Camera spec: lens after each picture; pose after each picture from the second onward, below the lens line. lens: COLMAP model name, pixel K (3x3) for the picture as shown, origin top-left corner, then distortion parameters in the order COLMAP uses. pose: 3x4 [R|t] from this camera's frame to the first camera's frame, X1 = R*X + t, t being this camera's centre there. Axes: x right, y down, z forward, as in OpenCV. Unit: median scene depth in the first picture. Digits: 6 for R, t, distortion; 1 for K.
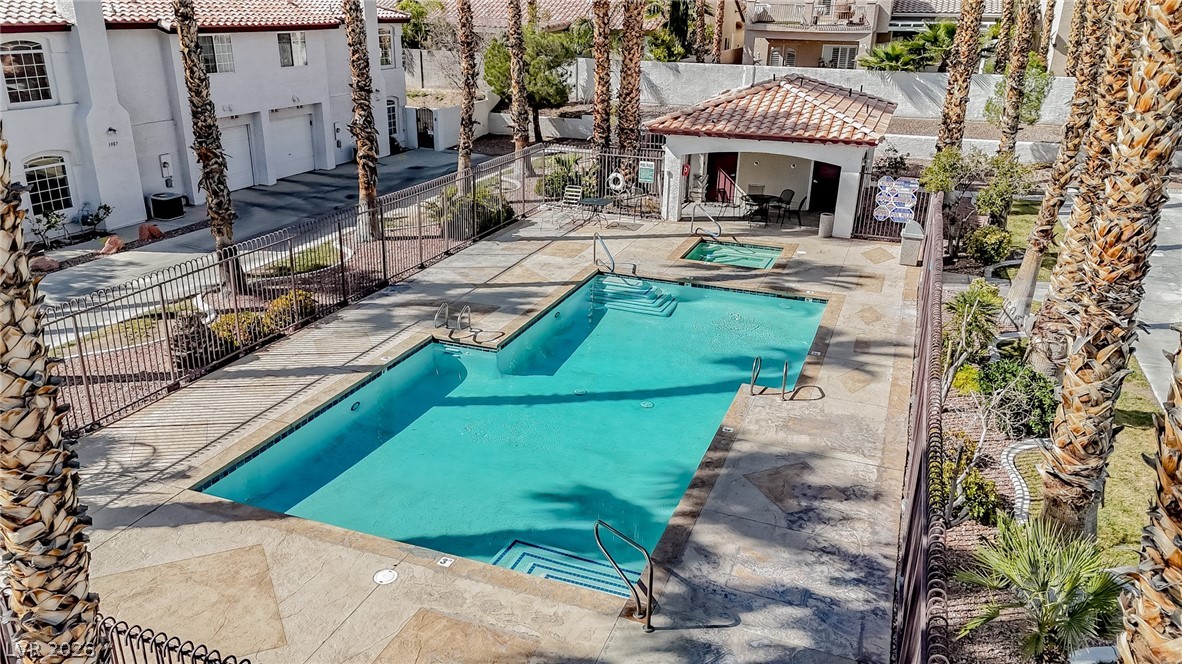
lens RADIAL K [[867.6, 0, 591.0], [0, 867.6, 332.0], [0, 0, 1]] dist [0.117940, -0.163121]
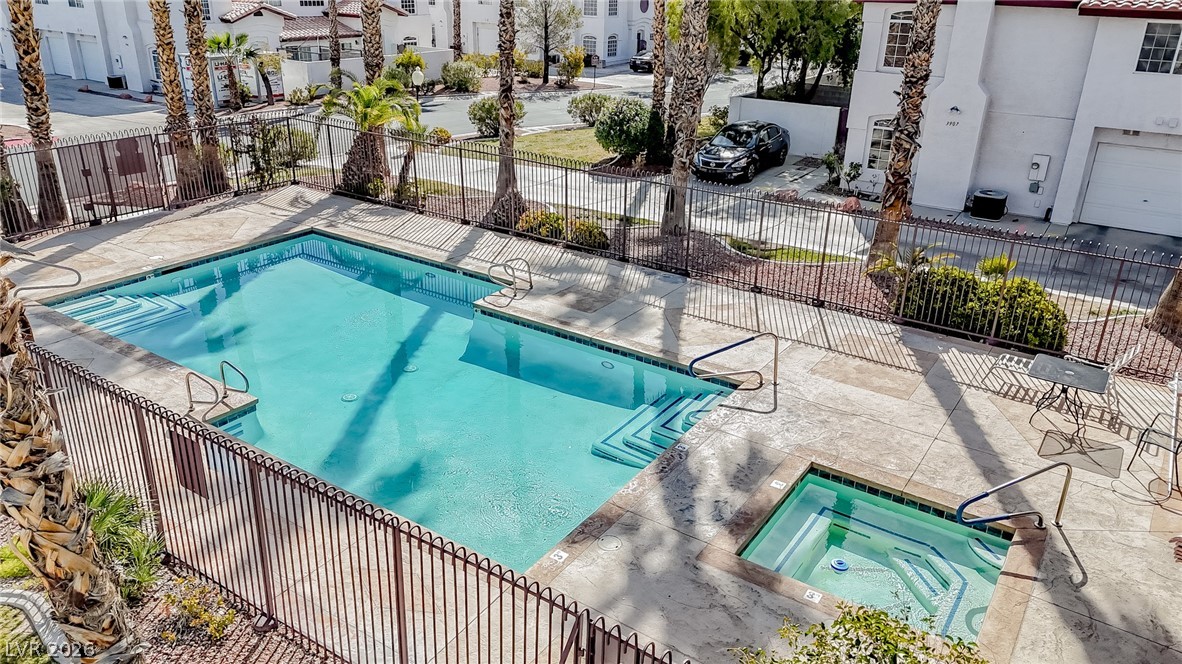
lens RADIAL K [[867.6, 0, 591.0], [0, 867.6, 332.0], [0, 0, 1]] dist [0.117940, -0.163121]
pose [[-0.236228, 0.354679, -0.904654, 0.674605], [-0.372485, 0.826831, 0.421432, -0.374257], [0.897469, 0.436524, -0.063208, 1.062319]]
